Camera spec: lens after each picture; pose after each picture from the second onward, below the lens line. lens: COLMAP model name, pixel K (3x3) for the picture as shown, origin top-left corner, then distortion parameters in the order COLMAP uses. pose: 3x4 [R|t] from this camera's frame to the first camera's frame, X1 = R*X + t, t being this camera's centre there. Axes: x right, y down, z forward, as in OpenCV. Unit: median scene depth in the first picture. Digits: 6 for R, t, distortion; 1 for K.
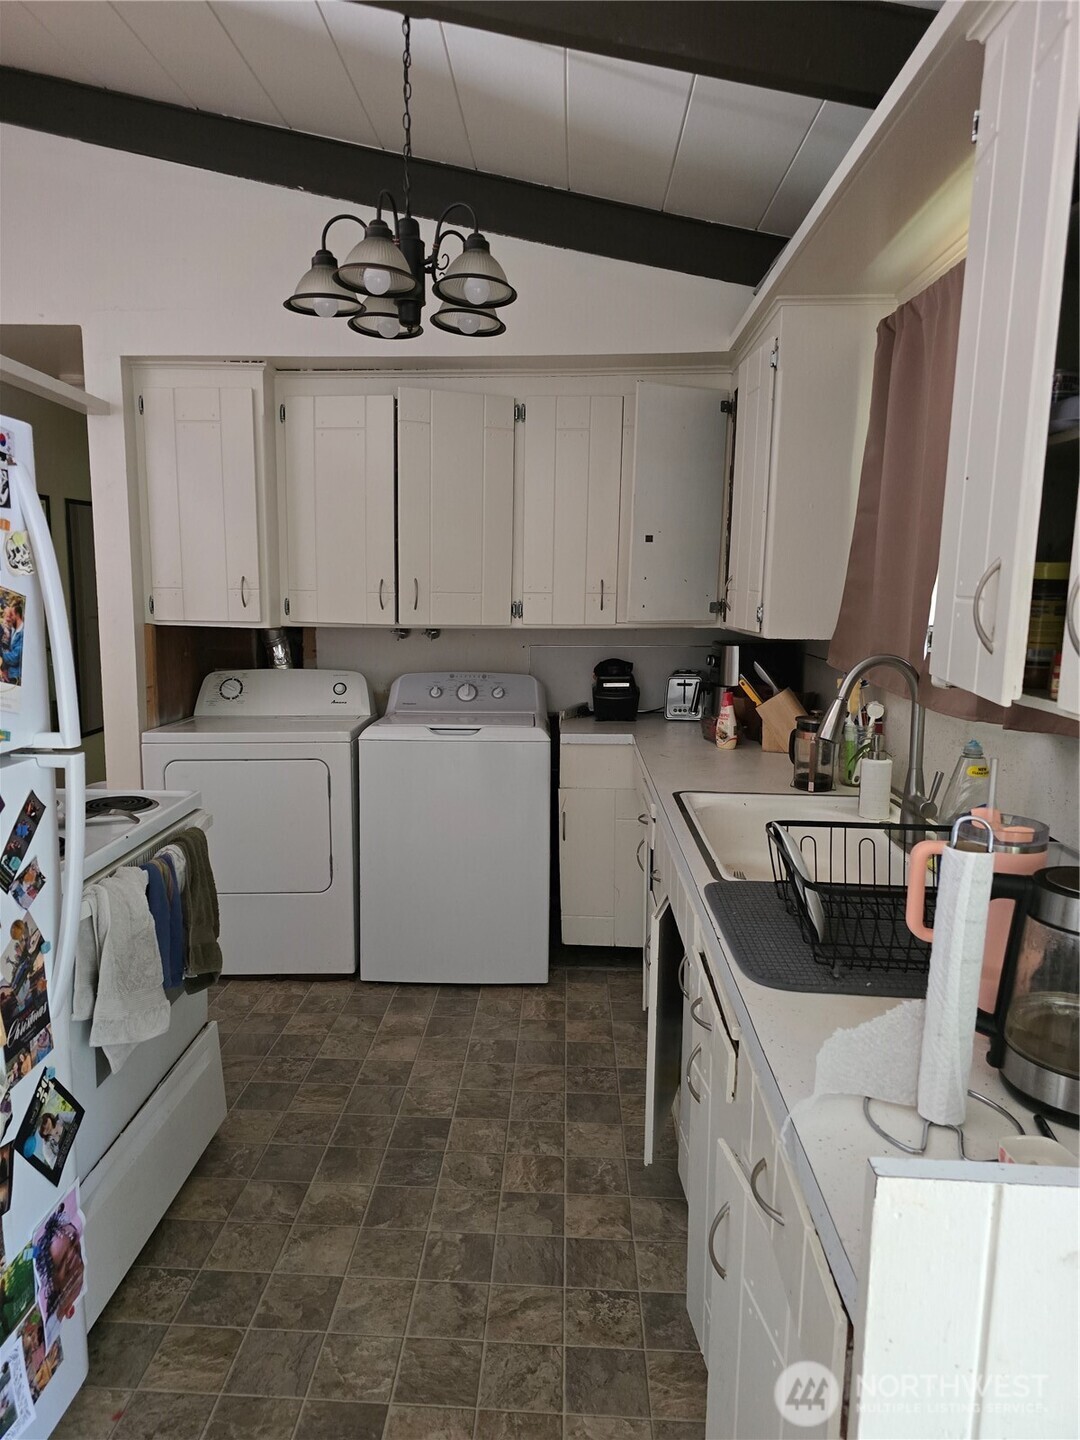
lens RADIAL K [[997.2, 0, 534.7], [0, 997.2, 721.3], [0, 0, 1]] dist [0.097161, -0.054051]
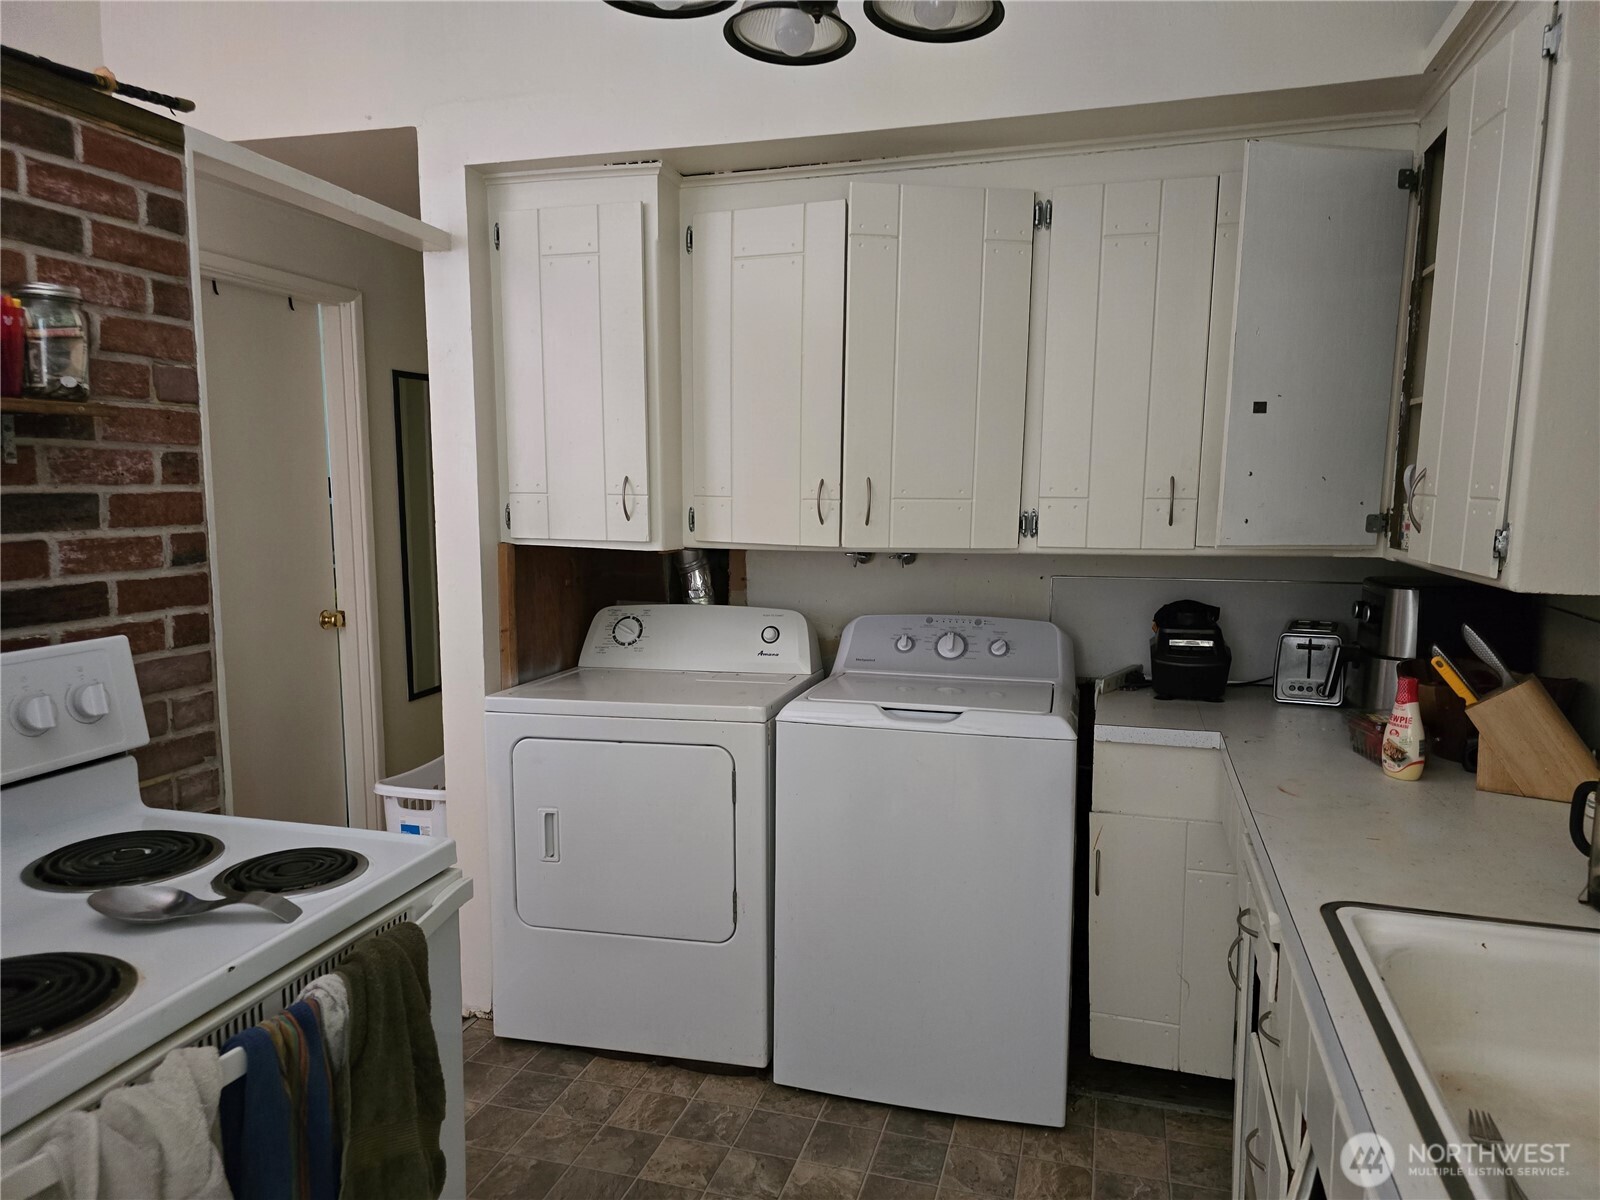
lens RADIAL K [[1099.6, 0, 801.0], [0, 1099.6, 621.0], [0, 0, 1]] dist [0.106094, -0.190527]
pose [[0.971197, 0.027001, -0.236742, 0.010076], [-0.030548, 0.999469, -0.011325, -0.038477], [0.236311, 0.018231, 0.971506, 0.285559]]
